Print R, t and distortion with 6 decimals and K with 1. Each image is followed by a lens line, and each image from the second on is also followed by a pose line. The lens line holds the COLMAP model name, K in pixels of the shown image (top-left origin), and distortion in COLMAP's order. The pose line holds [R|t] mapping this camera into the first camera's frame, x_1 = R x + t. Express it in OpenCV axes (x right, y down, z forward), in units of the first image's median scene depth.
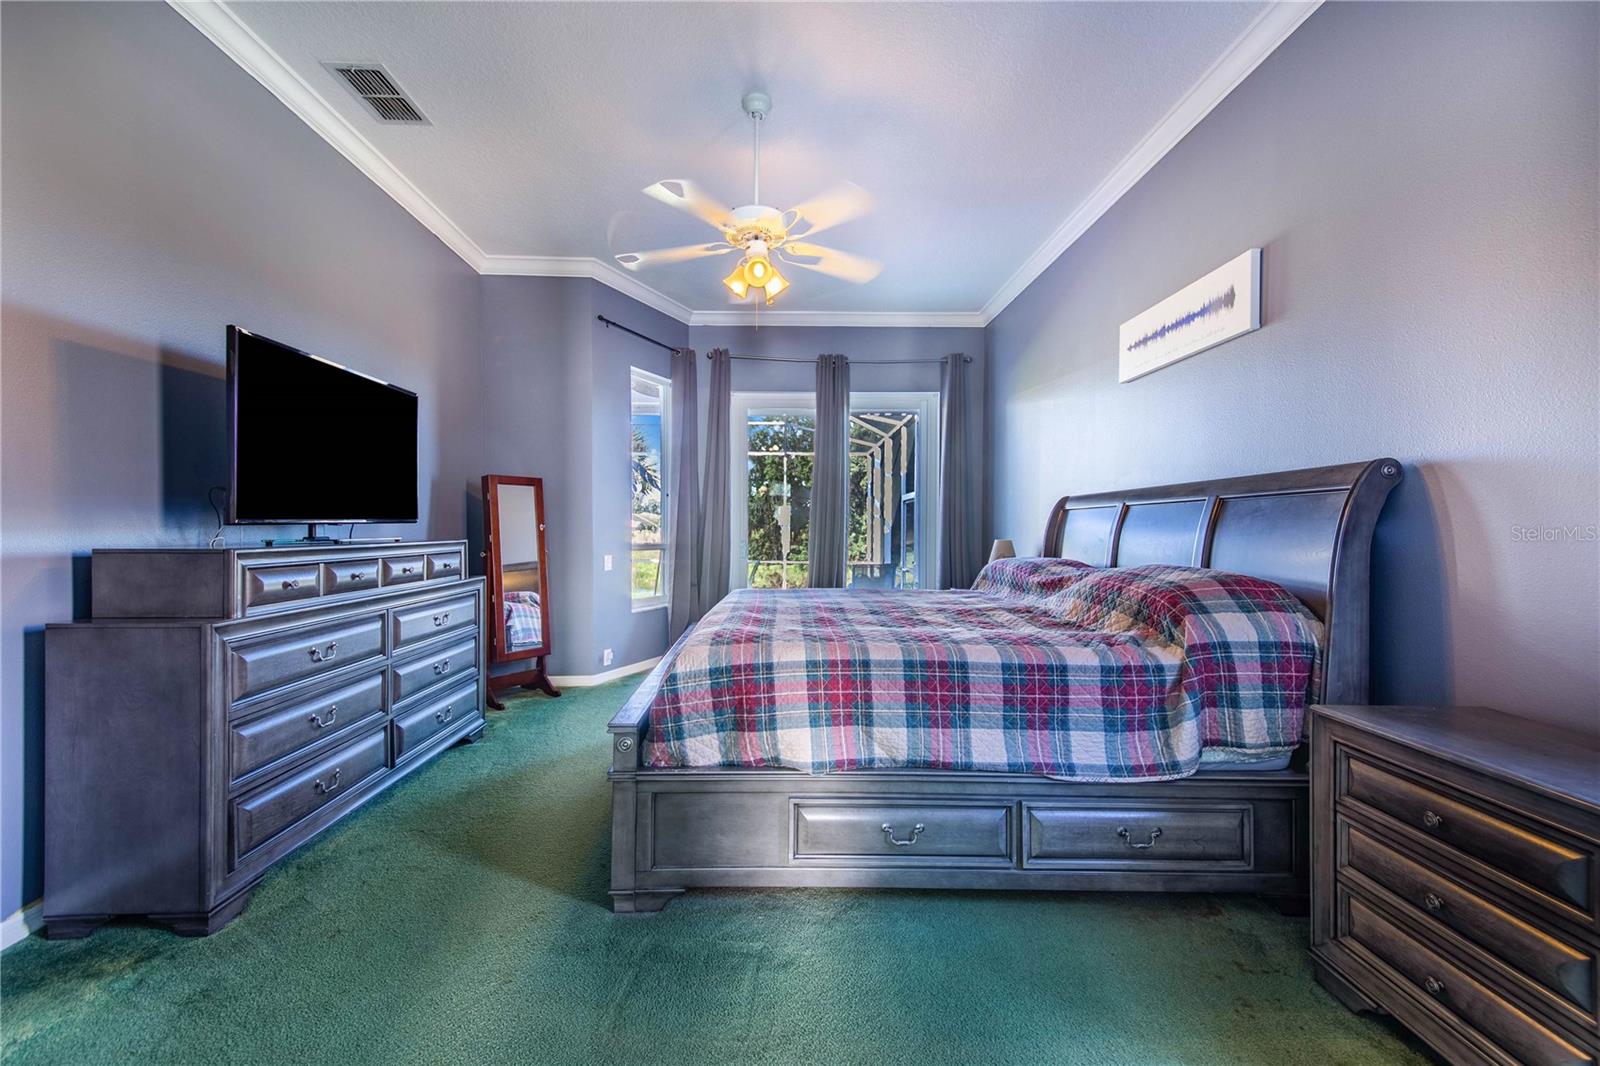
lens RADIAL K [[628.1, 0, 792.9], [0, 628.1, 531.0], [0, 0, 1]] dist [0.017250, -0.005589]
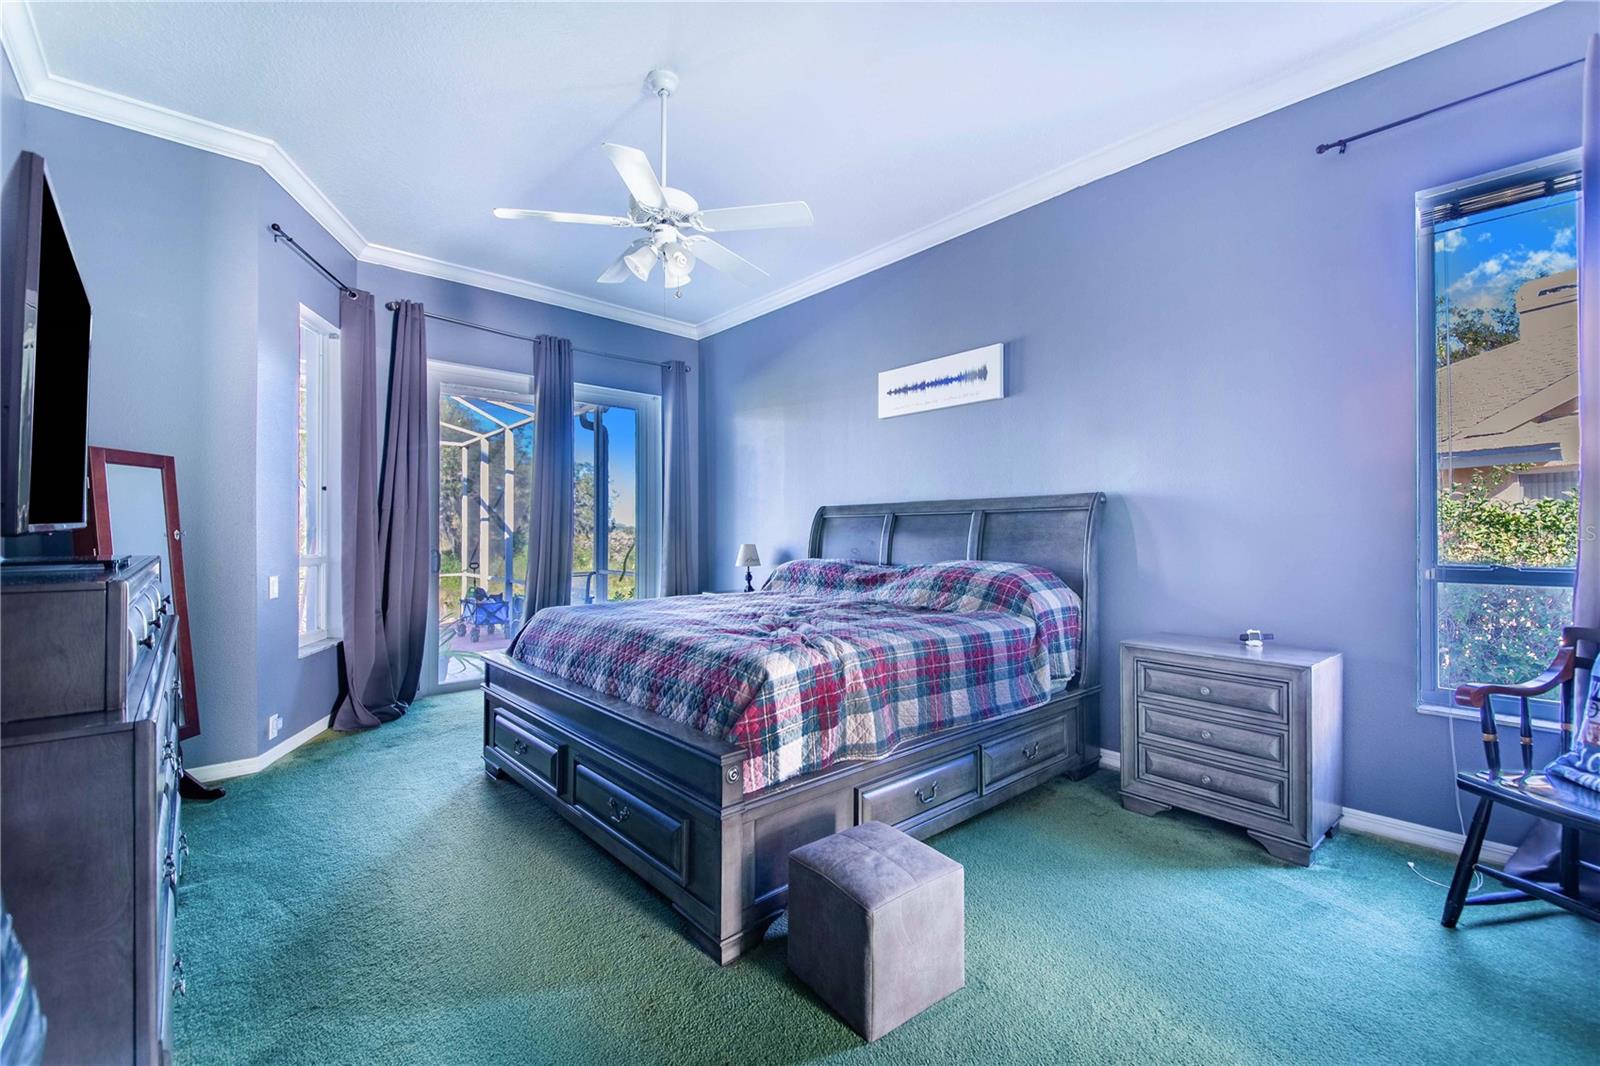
lens RADIAL K [[675.4, 0, 795.9], [0, 675.4, 530.5], [0, 0, 1]] dist [0.040318, -0.000114]
pose [[0.754156, 0.000430, 0.656695, -0.615436], [0.005221, 0.999964, -0.006650, -0.004160], [-0.656674, 0.008444, 0.754127, 0.119193]]
